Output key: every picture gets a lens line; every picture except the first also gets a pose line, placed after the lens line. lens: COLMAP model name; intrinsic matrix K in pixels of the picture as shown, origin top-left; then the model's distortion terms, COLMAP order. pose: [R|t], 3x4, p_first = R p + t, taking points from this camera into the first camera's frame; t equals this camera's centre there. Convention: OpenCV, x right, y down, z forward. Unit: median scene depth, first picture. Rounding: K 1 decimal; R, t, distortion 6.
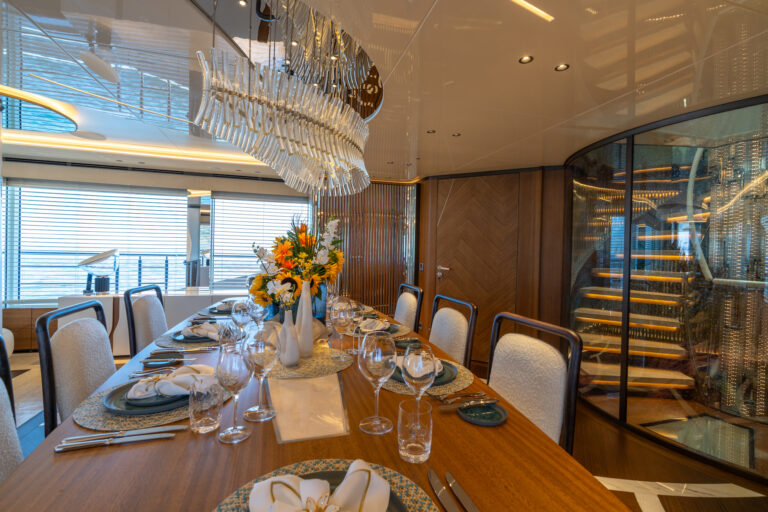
lens RADIAL K [[354.1, 0, 402.3], [0, 354.1, 260.0], [0, 0, 1]] dist [-0.000310, 0.003170]
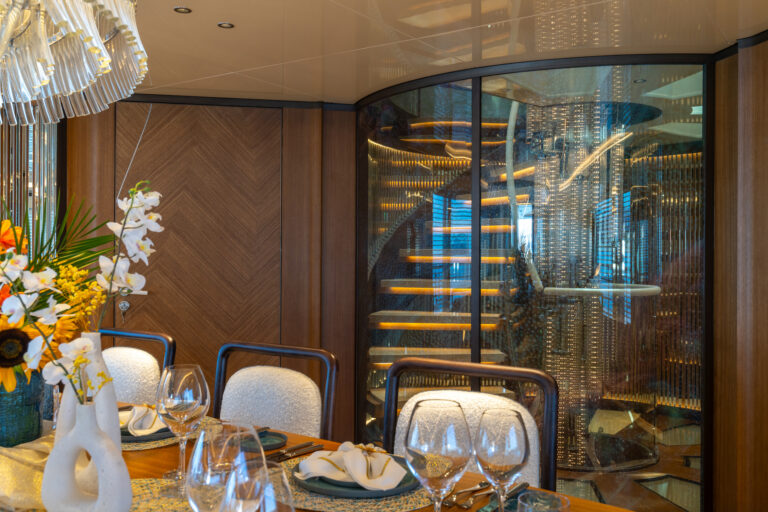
lens RADIAL K [[747.8, 0, 385.6], [0, 747.8, 254.7], [0, 0, 1]] dist [-0.005115, 0.000000]
pose [[0.776279, -0.016315, 0.630178, -0.311728], [0.029343, 0.999517, -0.010269, -0.008163], [-0.629706, 0.026463, 0.776382, 0.027912]]
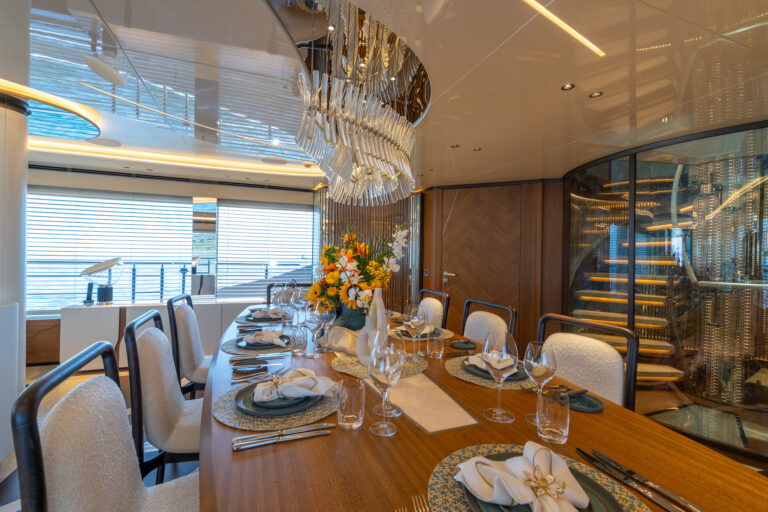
lens RADIAL K [[354.1, 0, 390.5], [0, 354.1, 259.3], [0, 0, 1]] dist [-0.000310, 0.003170]
pose [[0.996345, -0.005442, 0.085246, -0.180911], [0.007091, 0.999793, -0.019051, -0.002655], [-0.085124, 0.019586, 0.996178, -0.033004]]
